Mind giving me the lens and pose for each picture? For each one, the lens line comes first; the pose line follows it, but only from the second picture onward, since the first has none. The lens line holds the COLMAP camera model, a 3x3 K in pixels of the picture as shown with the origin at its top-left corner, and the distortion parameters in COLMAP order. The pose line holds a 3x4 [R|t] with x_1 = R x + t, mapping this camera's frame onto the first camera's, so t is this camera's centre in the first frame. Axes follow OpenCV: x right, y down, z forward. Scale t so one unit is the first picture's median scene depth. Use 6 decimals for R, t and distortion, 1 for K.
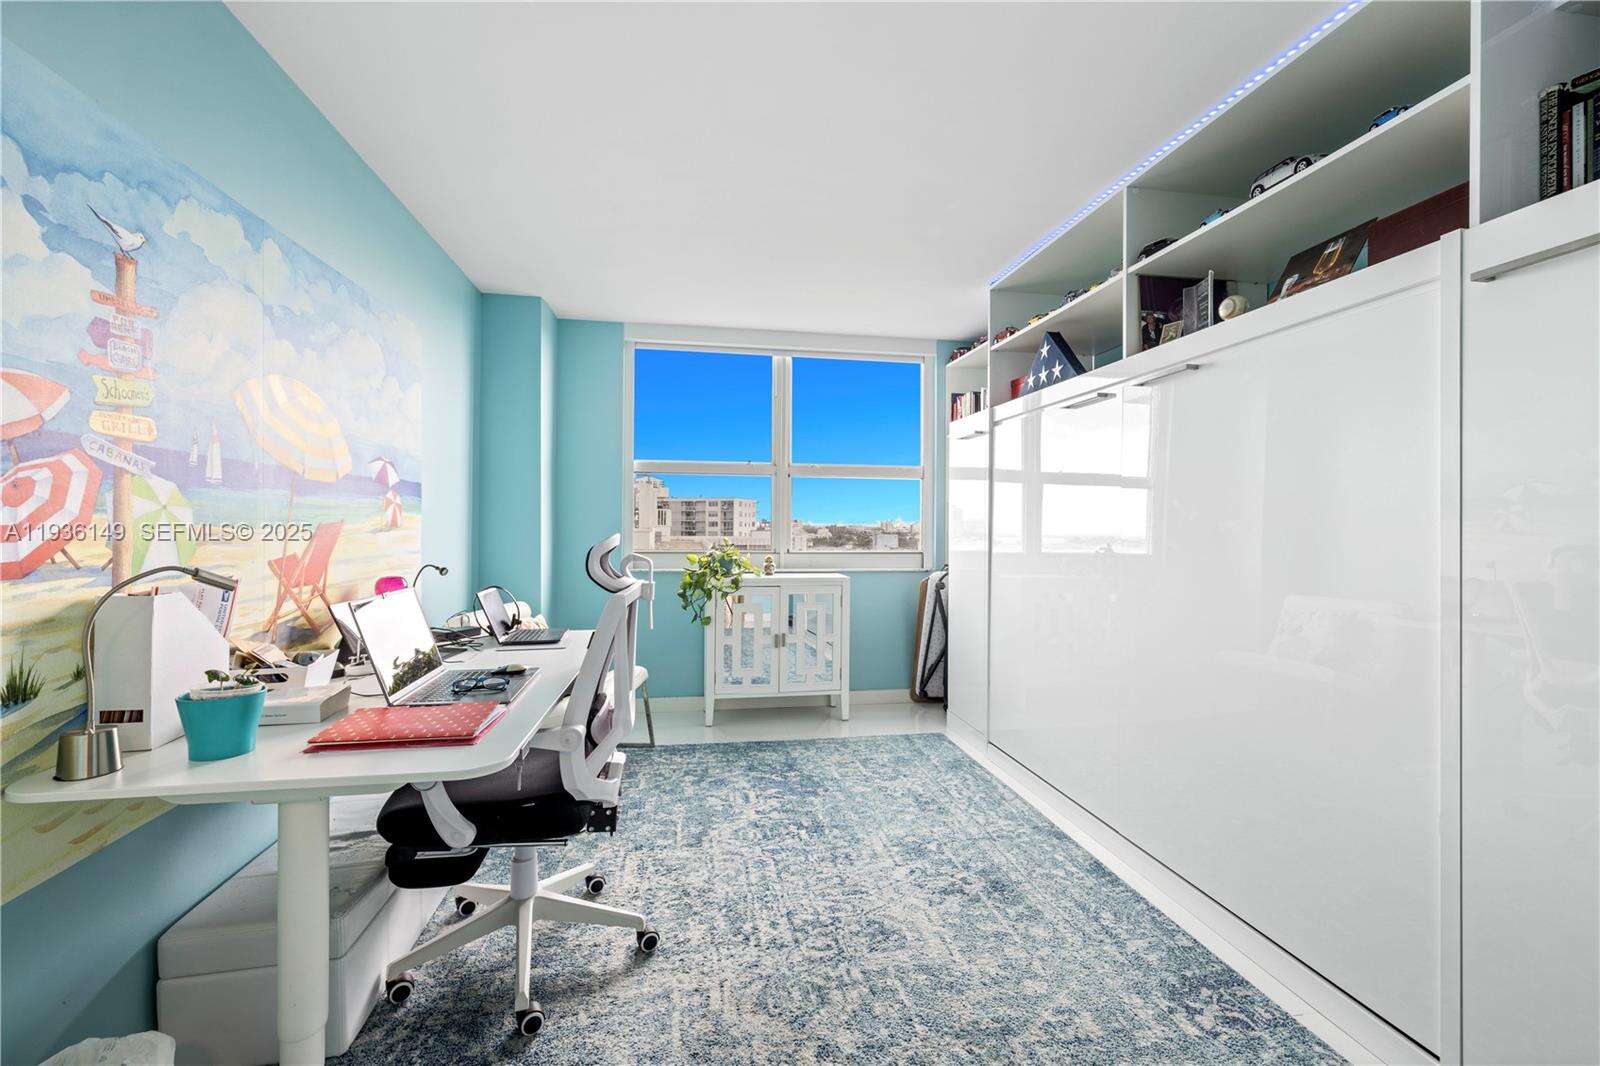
lens RADIAL K [[661.1, 0, 798.5], [0, 661.1, 518.3], [0, 0, 1]] dist [-0.000727, 0.000103]
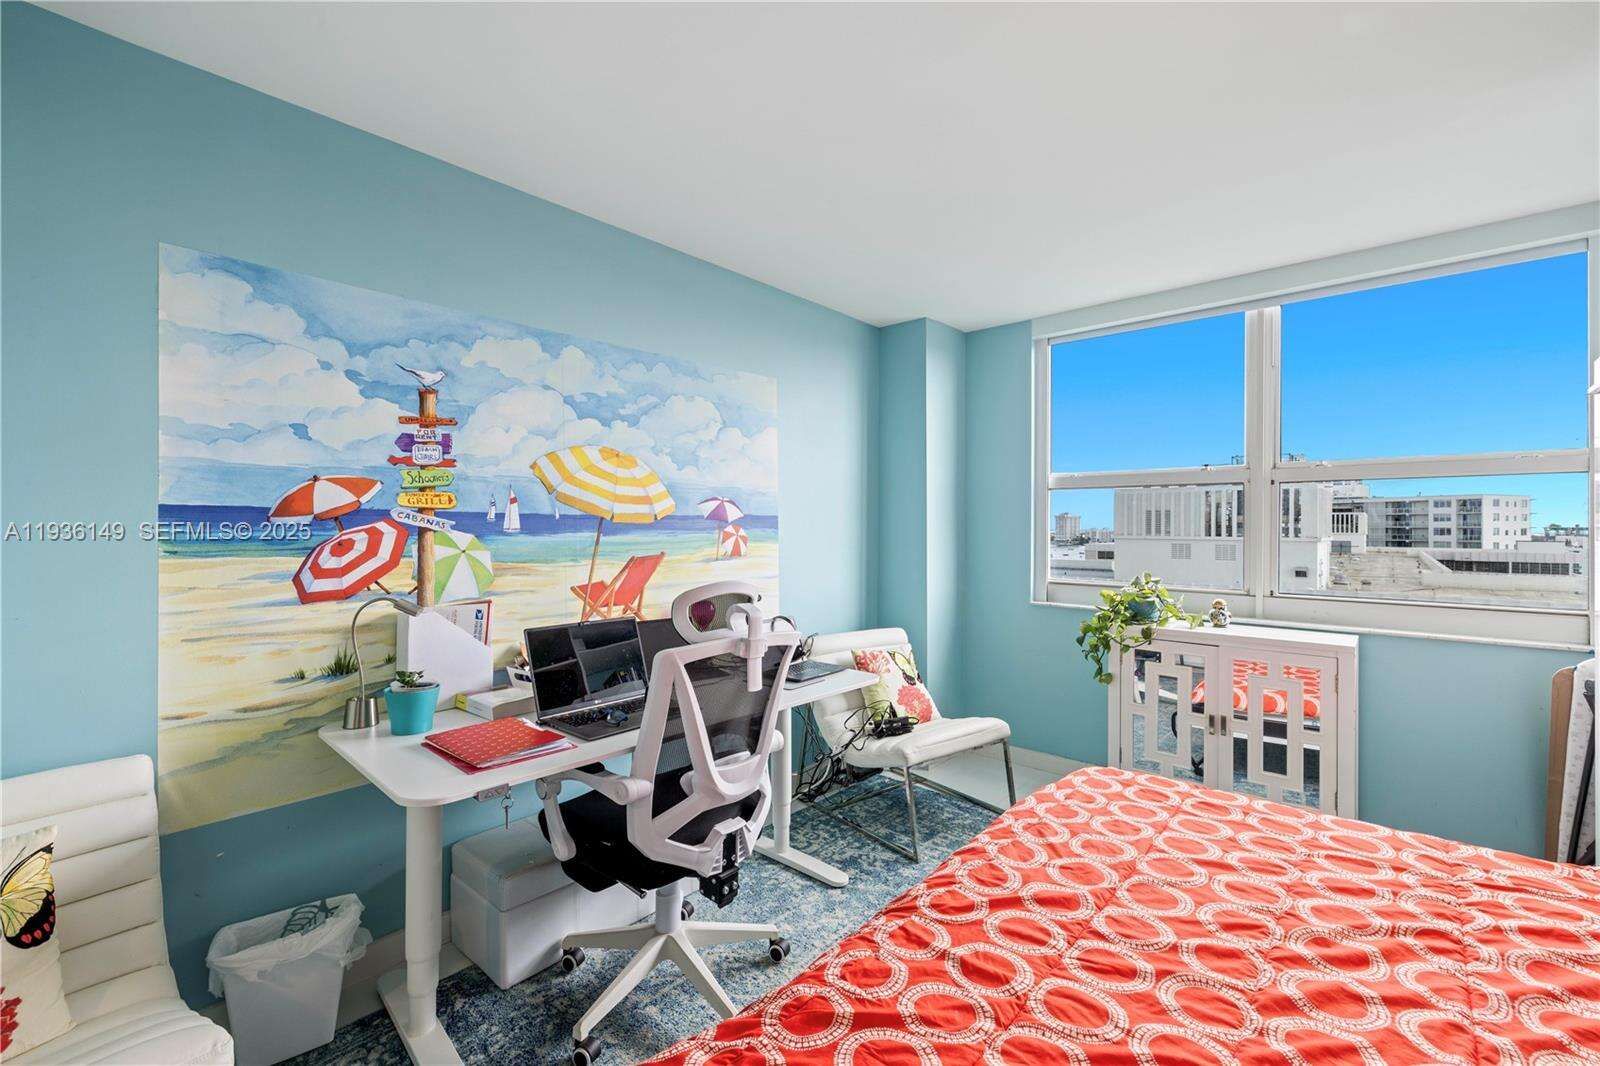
lens RADIAL K [[661.1, 0, 827.2], [0, 661.1, 520.0], [0, 0, 1]] dist [-0.000727, 0.000103]
pose [[0.634082, -0.010278, -0.773198, 0.547252], [0.004914, 0.999945, -0.009262, -0.054311], [0.773250, 0.002073, 0.634098, 0.542264]]
